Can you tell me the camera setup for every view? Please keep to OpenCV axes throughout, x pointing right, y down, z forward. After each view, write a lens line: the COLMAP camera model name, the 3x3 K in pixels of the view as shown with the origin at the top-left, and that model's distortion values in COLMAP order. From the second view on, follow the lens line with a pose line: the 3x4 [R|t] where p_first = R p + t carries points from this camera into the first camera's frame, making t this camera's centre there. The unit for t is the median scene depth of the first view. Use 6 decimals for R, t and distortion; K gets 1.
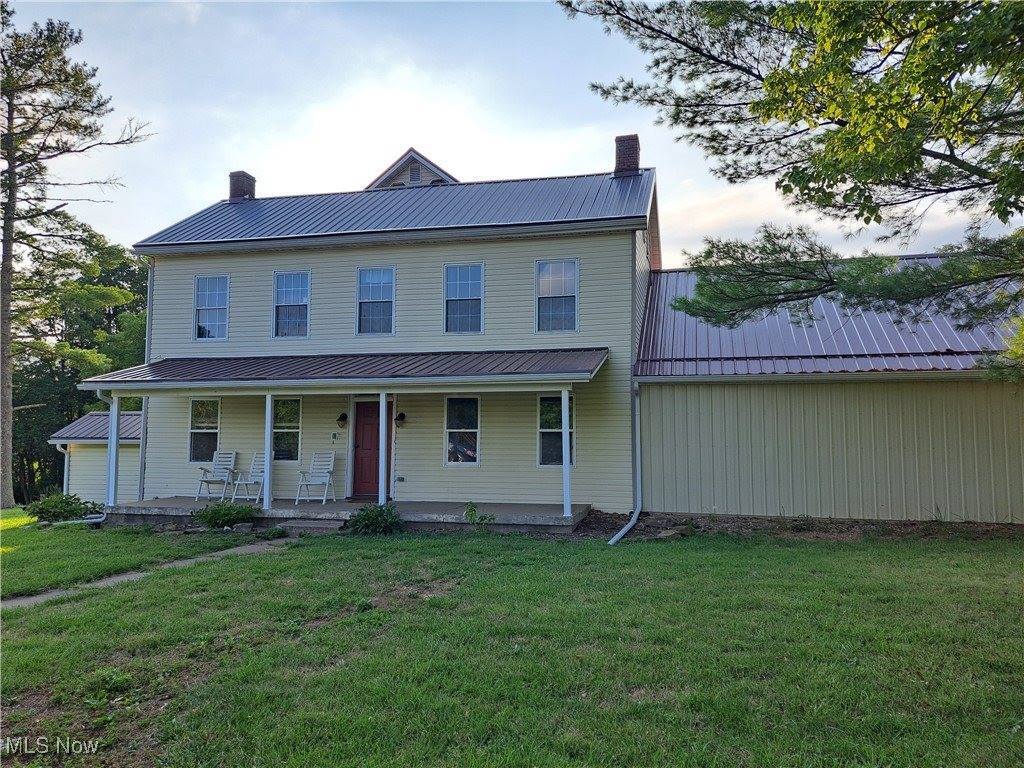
lens RADIAL K [[736.7, 0, 512.0], [0, 736.7, 384.0], [0, 0, 1]] dist [0.075102, -0.004011]
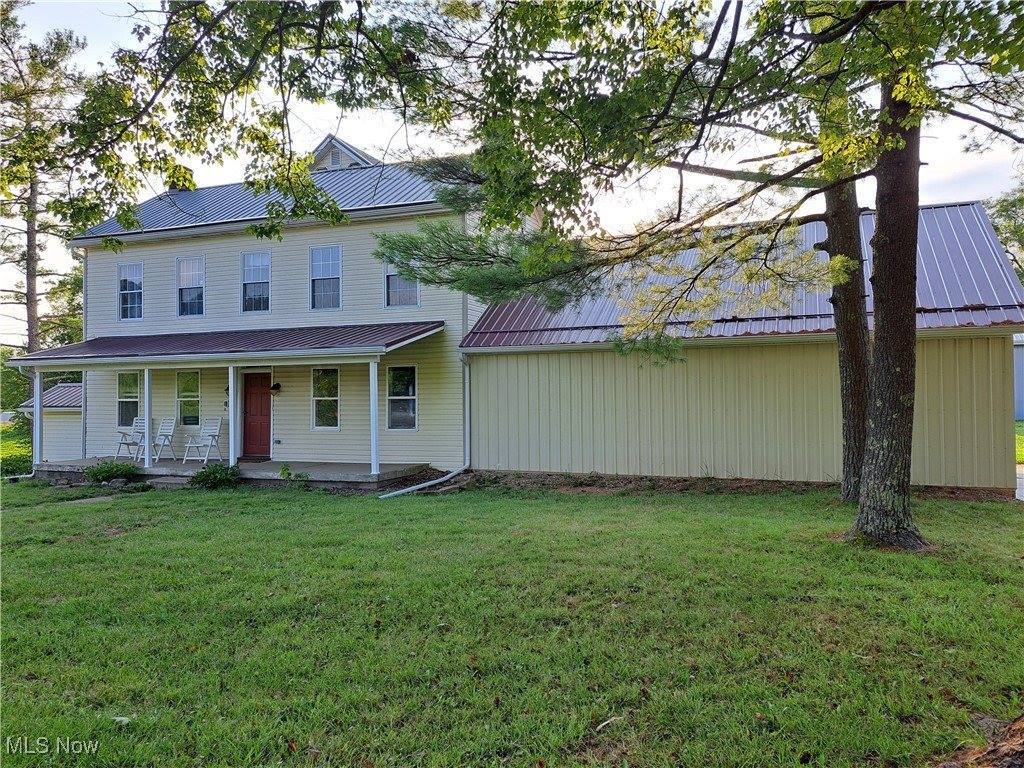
lens RADIAL K [[741.0, 0, 512.0], [0, 741.0, 384.0], [0, 0, 1]] dist [0.078638, -0.001422]
pose [[0.990429, -0.011769, -0.137522, 0.348540], [0.018493, 0.998690, 0.047720, -0.006140], [0.136780, -0.049806, 0.989349, -0.067707]]
